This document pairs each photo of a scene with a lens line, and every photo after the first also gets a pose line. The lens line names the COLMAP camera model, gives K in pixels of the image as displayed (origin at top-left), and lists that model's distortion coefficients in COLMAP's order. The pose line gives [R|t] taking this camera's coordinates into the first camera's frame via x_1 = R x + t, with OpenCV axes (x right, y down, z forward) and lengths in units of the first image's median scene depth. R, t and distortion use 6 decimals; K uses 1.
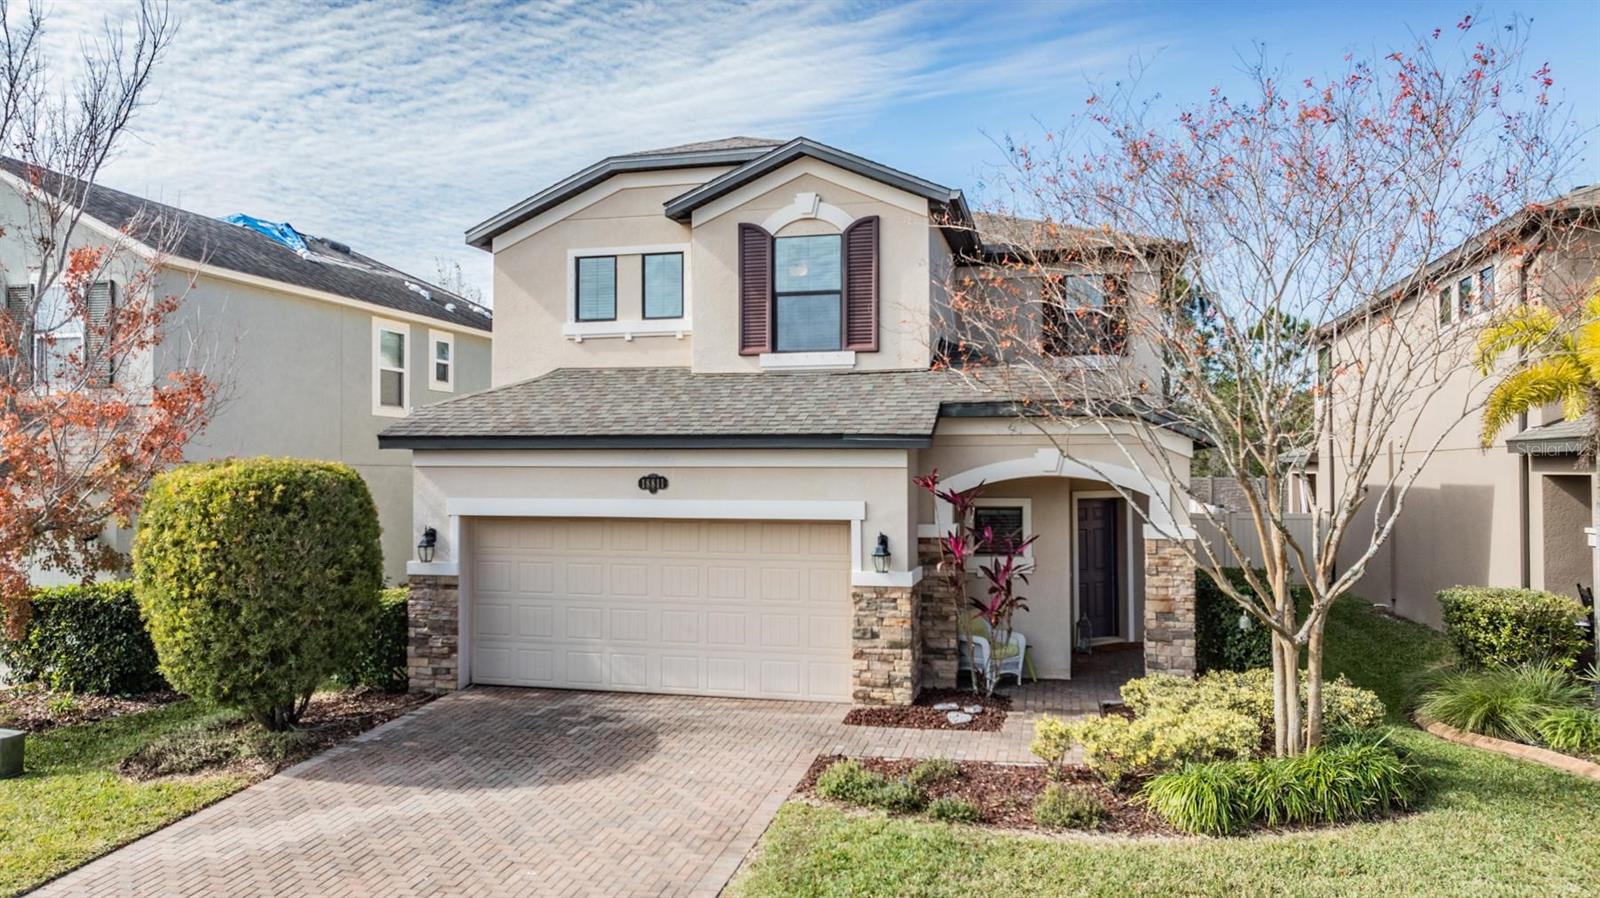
lens RADIAL K [[1122.6, 0, 800.0], [0, 1122.6, 449.0], [0, 0, 1]] dist [-0.025128, -0.000870]
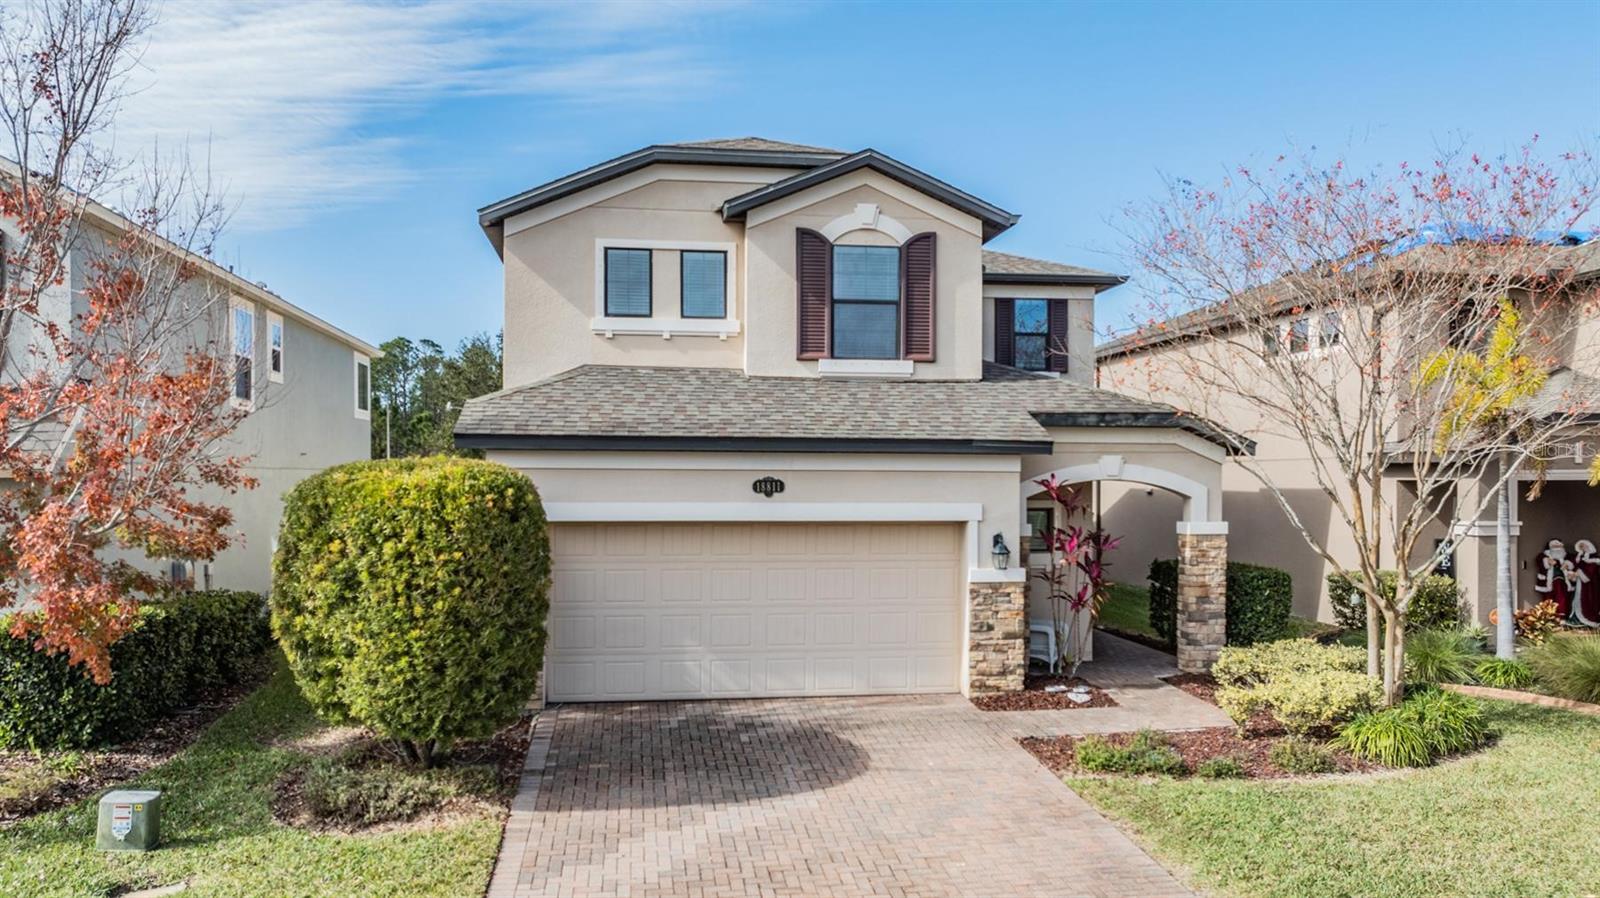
lens RADIAL K [[1125.4, 0, 799.9], [0, 1125.4, 488.3], [0, 0, 1]] dist [-0.030251, -0.000781]
pose [[0.930147, -0.000766, 0.367187, -0.470469], [-0.009932, 0.999579, 0.027246, 0.004699], [-0.367054, -0.028990, 0.929748, 0.066188]]
